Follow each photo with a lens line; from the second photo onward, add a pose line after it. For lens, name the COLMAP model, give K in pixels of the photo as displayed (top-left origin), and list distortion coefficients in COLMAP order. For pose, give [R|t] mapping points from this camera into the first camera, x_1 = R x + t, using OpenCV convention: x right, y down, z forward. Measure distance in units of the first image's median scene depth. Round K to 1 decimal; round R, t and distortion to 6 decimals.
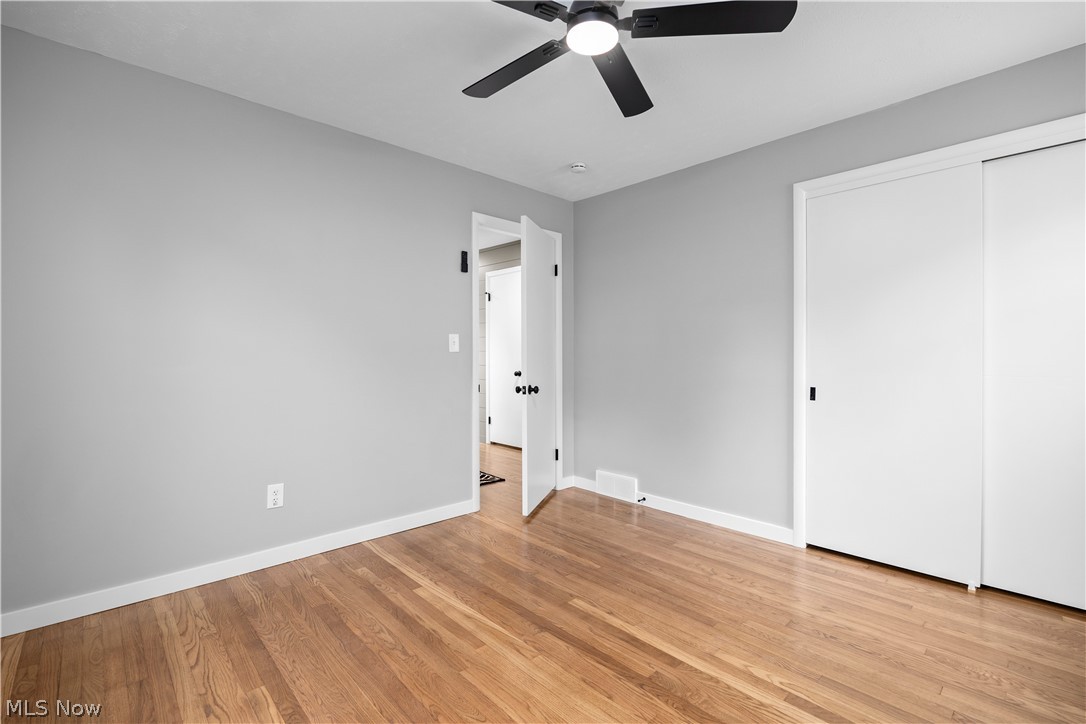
lens RADIAL K [[470.0, 0, 543.0], [0, 470.0, 362.0], [0, 0, 1]] dist [-0.022269, -0.000133]
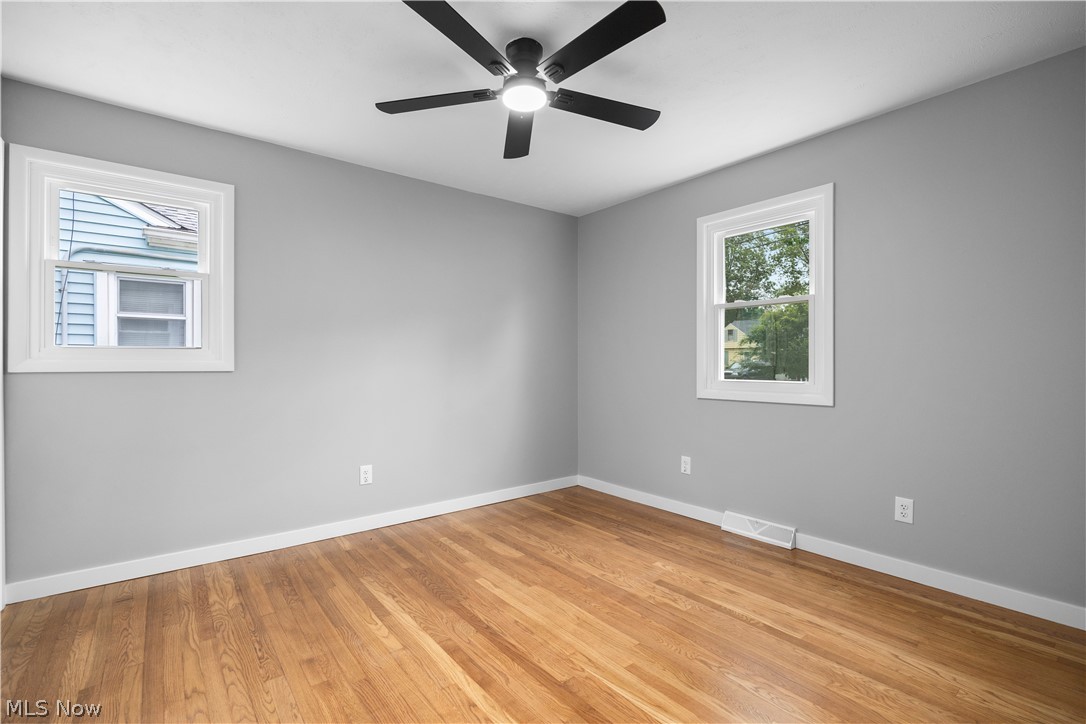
lens RADIAL K [[470.0, 0, 543.0], [0, 470.0, 362.0], [0, 0, 1]] dist [-0.022269, -0.000133]
pose [[-0.996321, 0.001761, 0.085679, -0.042421], [0.003304, 0.999835, 0.017861, -0.036165], [-0.085633, 0.018078, -0.996163, 2.088819]]
